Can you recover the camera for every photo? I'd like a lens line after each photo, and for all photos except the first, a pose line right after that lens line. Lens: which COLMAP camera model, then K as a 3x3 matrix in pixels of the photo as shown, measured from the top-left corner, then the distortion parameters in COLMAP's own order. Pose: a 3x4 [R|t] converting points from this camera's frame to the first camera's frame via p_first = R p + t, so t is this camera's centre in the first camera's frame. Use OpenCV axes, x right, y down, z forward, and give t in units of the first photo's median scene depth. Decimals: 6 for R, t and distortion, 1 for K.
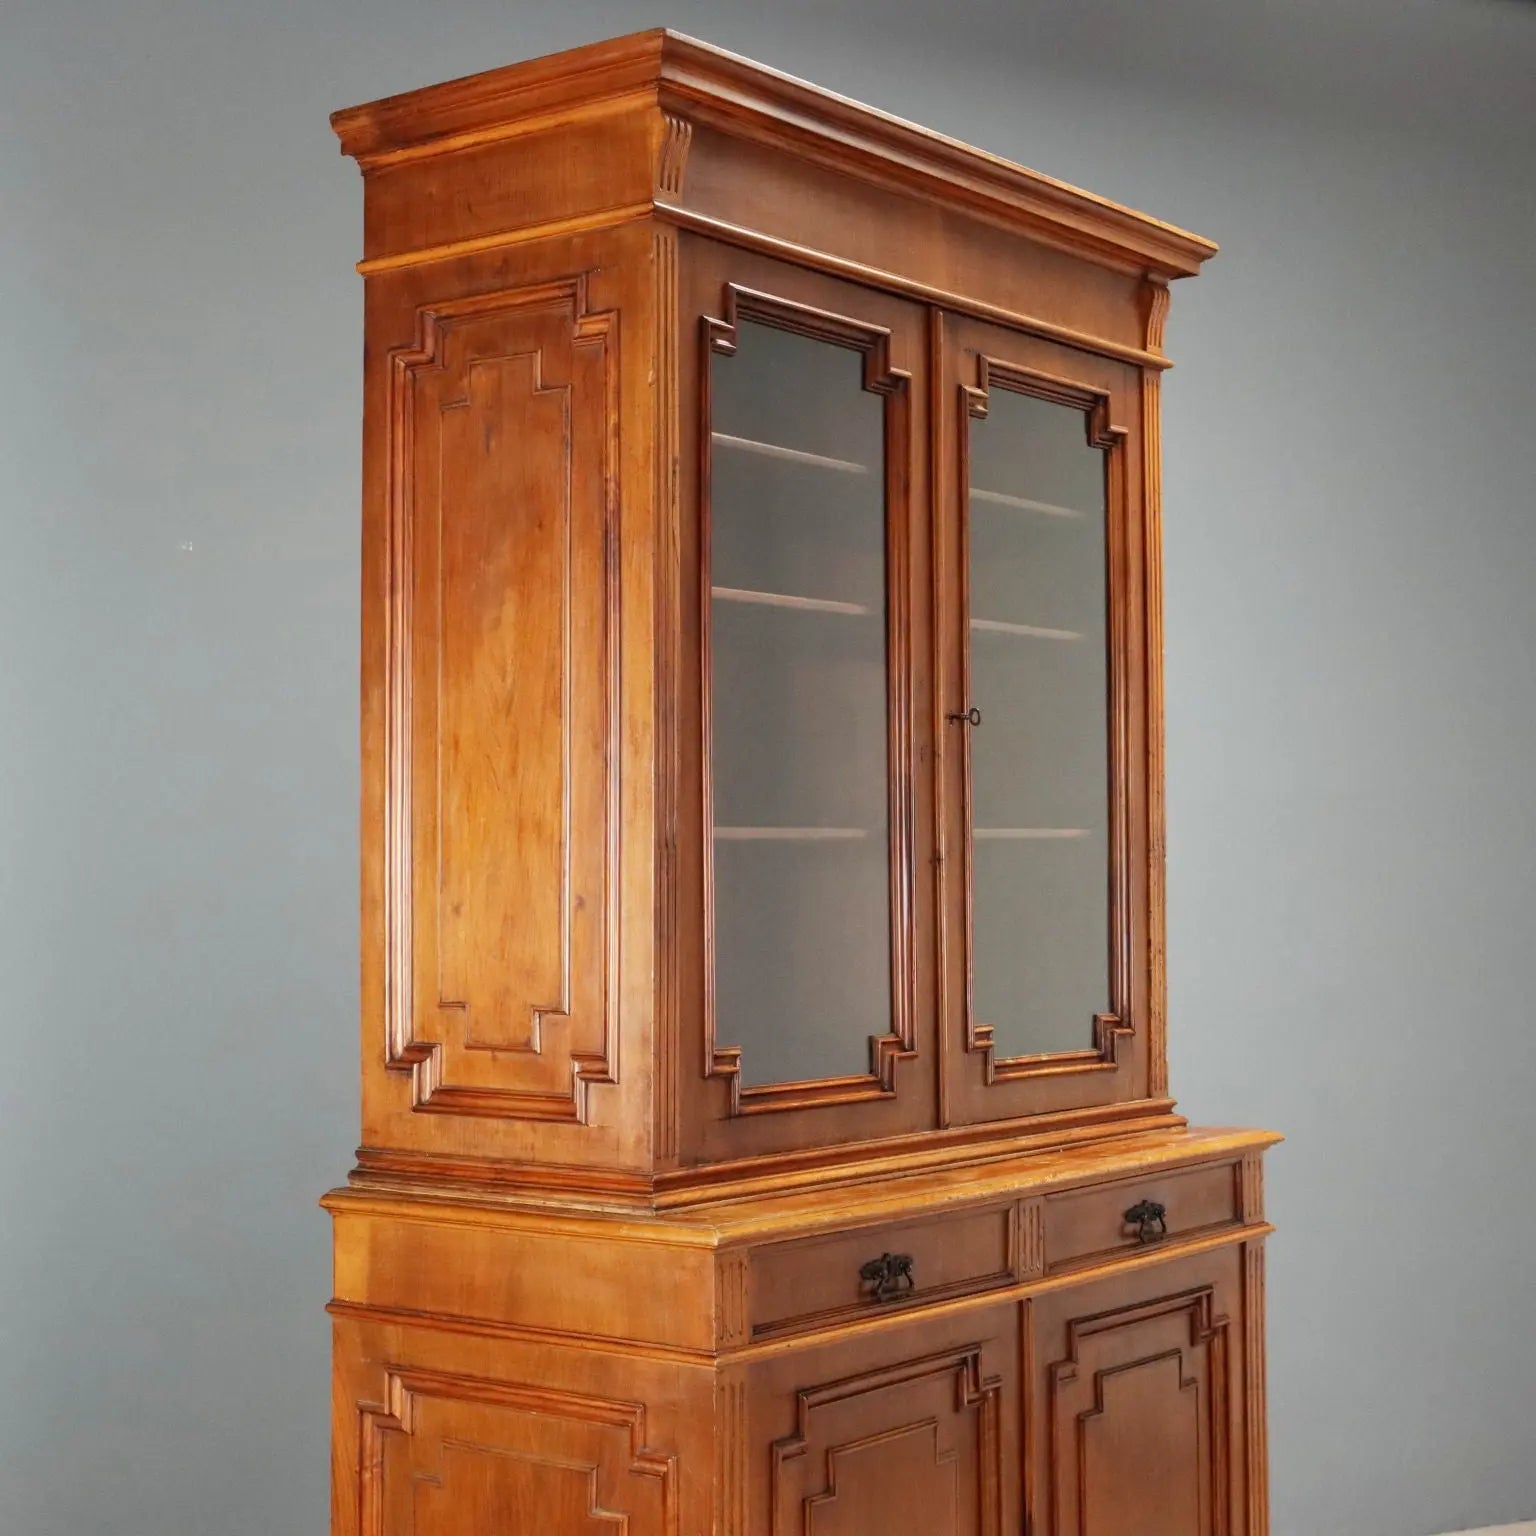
lens RADIAL K [[2621.1, 0, 760.4], [0, 2621.1, 765.9], [0, 0, 1]] dist [-0.005456, 0.000000]
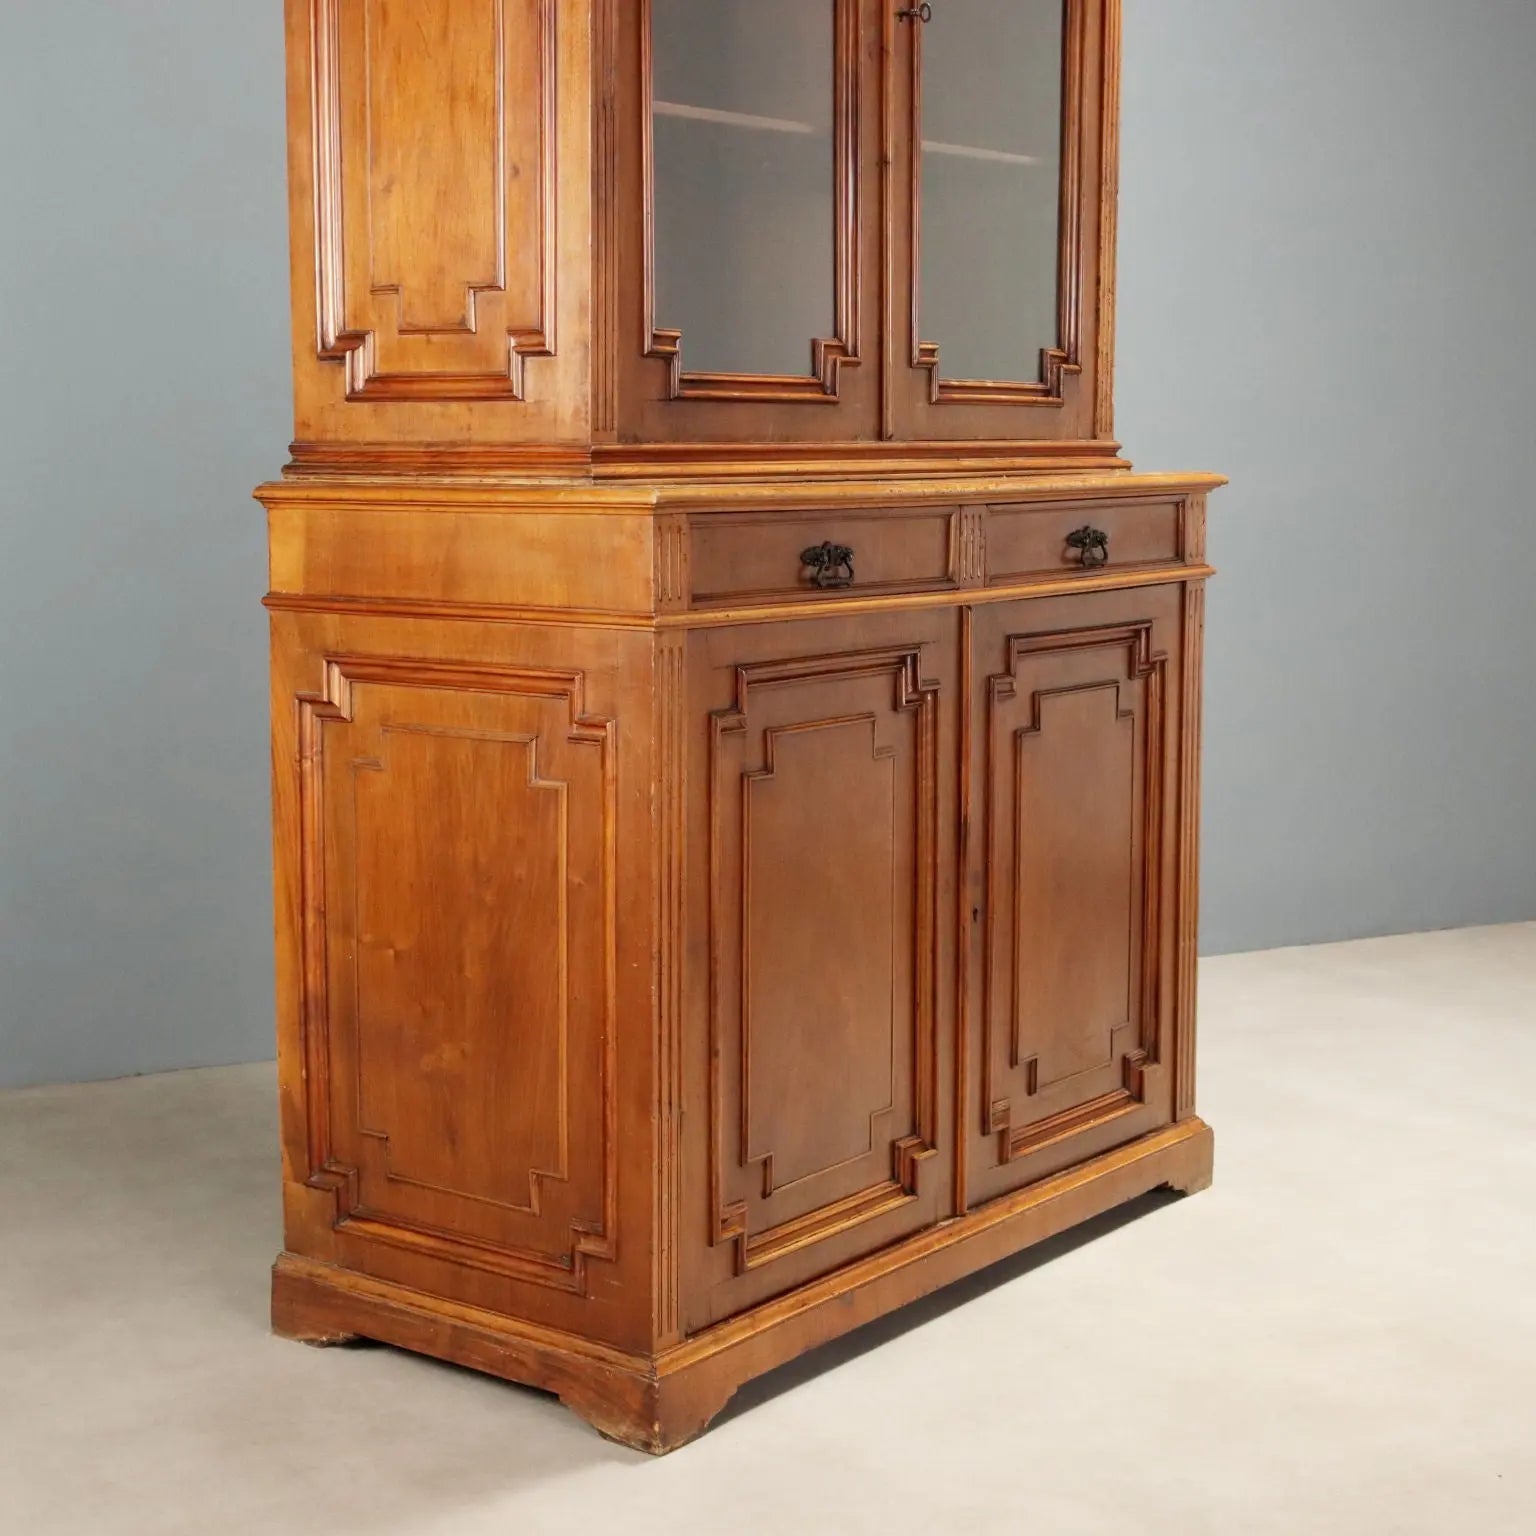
lens RADIAL K [[2621.1, 0, 762.7], [0, 2621.1, 772.9], [0, 0, 1]] dist [-0.005456, 0.000000]
pose [[0.999741, 0.004058, 0.022373, 0.001833], [-0.007814, 0.985333, 0.170463, 0.098959], [-0.021354, -0.170594, 0.985110, 0.006438]]
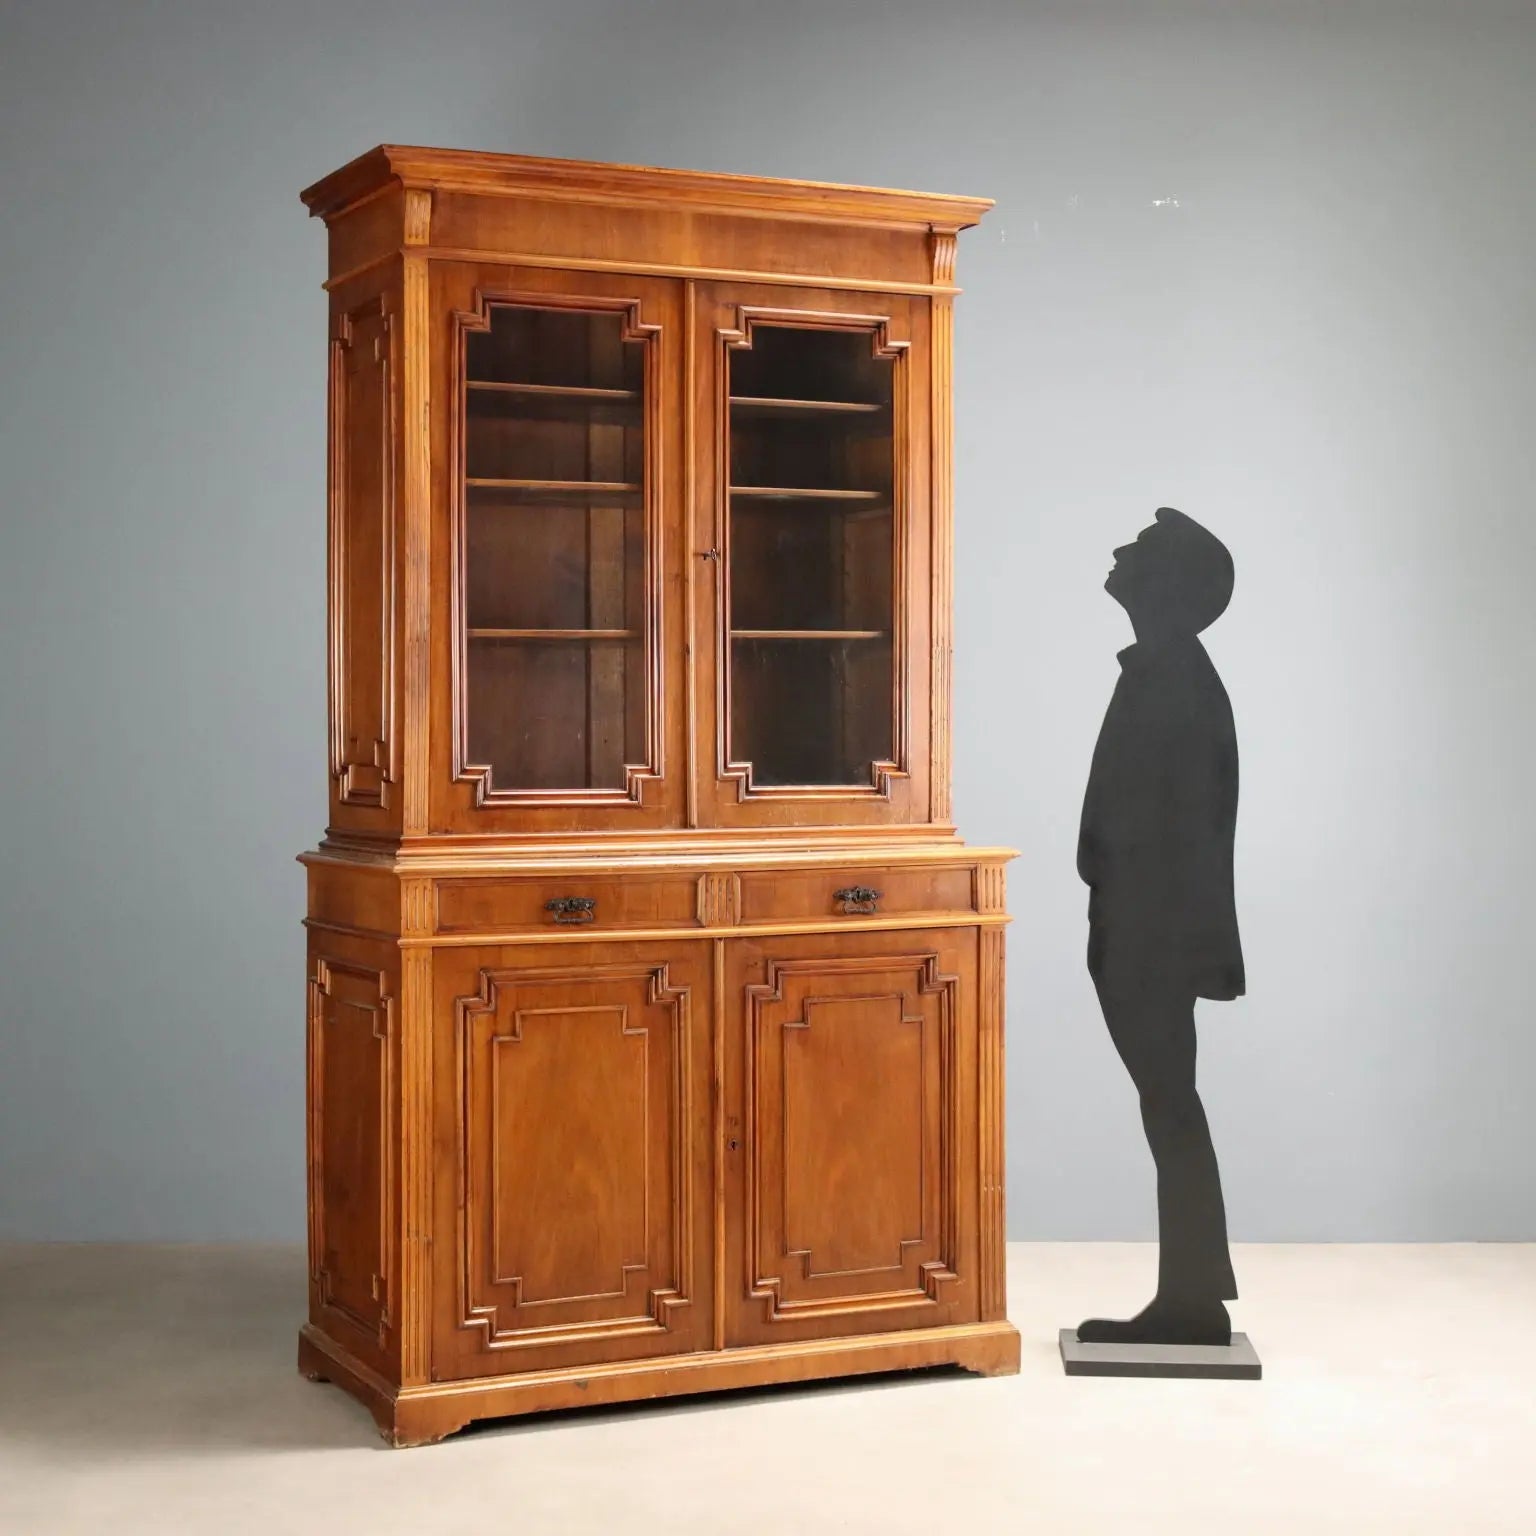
lens RADIAL K [[2809.6, 0, 774.1], [0, 2809.6, 770.6], [0, 0, 1]] dist [0.008182, 0.000000]
pose [[0.899757, 0.010021, -0.436276, 0.866409], [0.015784, 0.998335, 0.055482, 0.016525], [0.436105, -0.056806, 0.898101, -0.457610]]
